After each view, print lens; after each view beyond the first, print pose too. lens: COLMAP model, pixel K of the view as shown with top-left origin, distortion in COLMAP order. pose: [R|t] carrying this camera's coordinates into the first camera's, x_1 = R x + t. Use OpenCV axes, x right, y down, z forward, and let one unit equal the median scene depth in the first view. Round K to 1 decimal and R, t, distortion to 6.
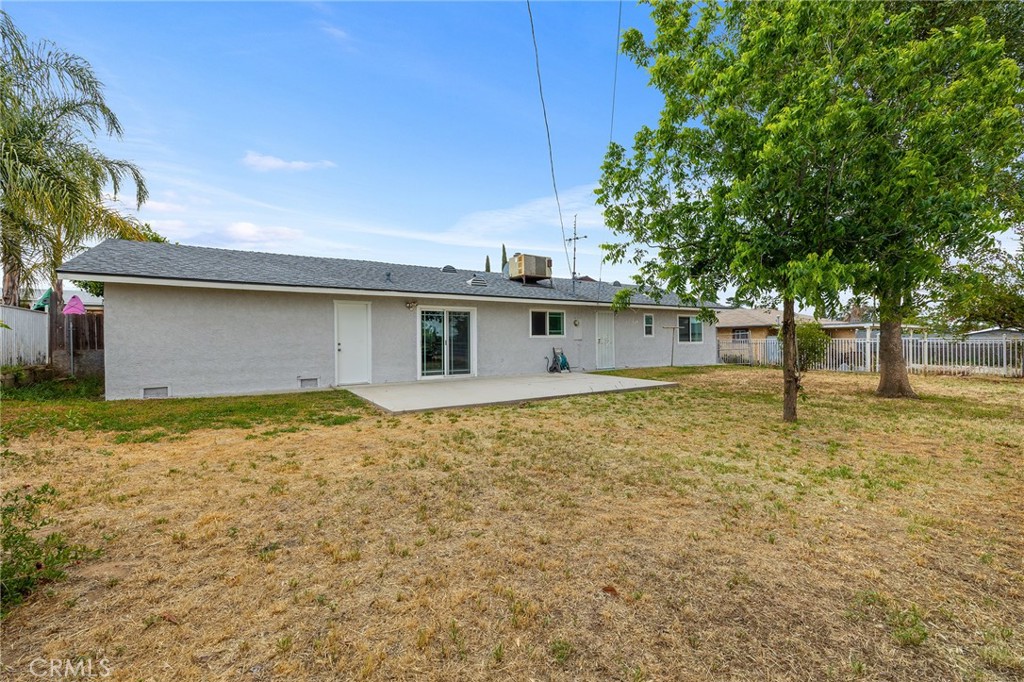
lens RADIAL K [[439.7, 0, 511.4], [0, 439.7, 340.2], [0, 0, 1]] dist [0.011232, 0.000755]
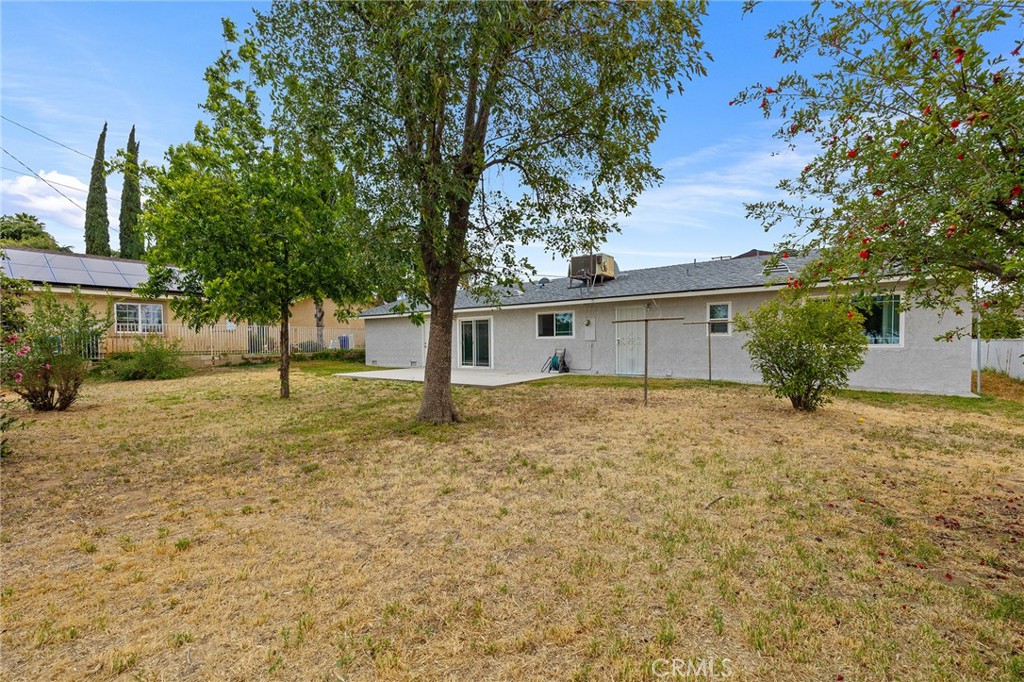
lens RADIAL K [[439.7, 0, 509.3], [0, 439.7, 343.8], [0, 0, 1]] dist [0.011232, 0.000755]
pose [[0.328469, 0.005562, -0.944498, 1.174276], [0.001084, 0.999980, 0.006266, -0.000268], [0.944514, -0.003082, 0.328456, 0.635850]]
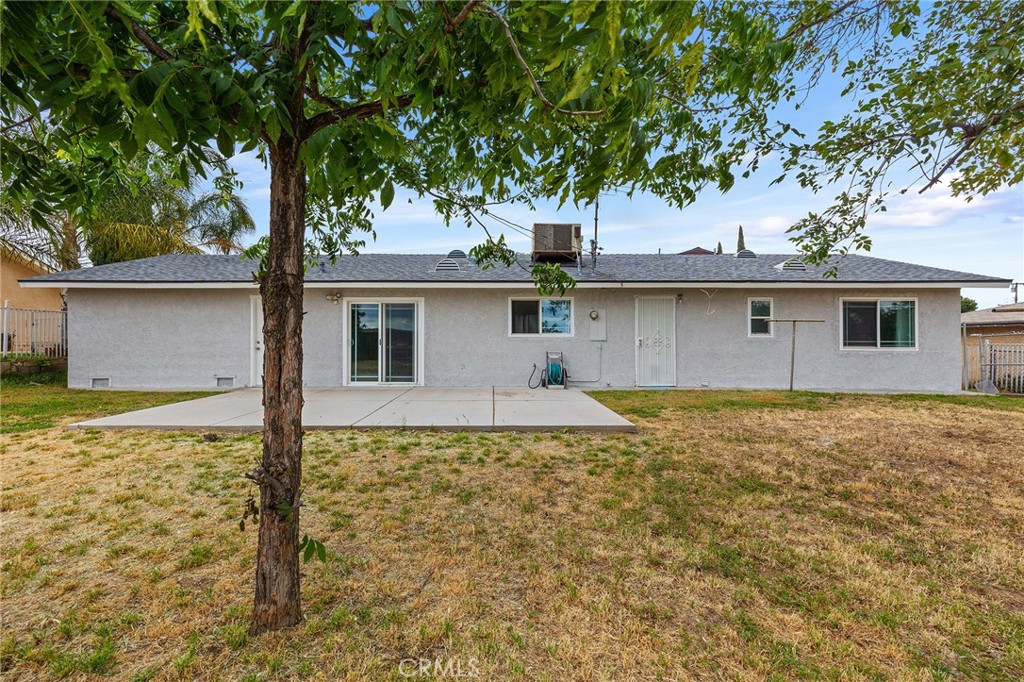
lens RADIAL K [[439.7, 0, 513.1], [0, 439.7, 334.0], [0, 0, 1]] dist [0.011232, 0.000755]
pose [[0.833183, 0.007547, -0.552947, 0.496518], [-0.009334, 0.999956, -0.000417, -0.011709], [0.552919, 0.005509, 0.833217, 0.445458]]
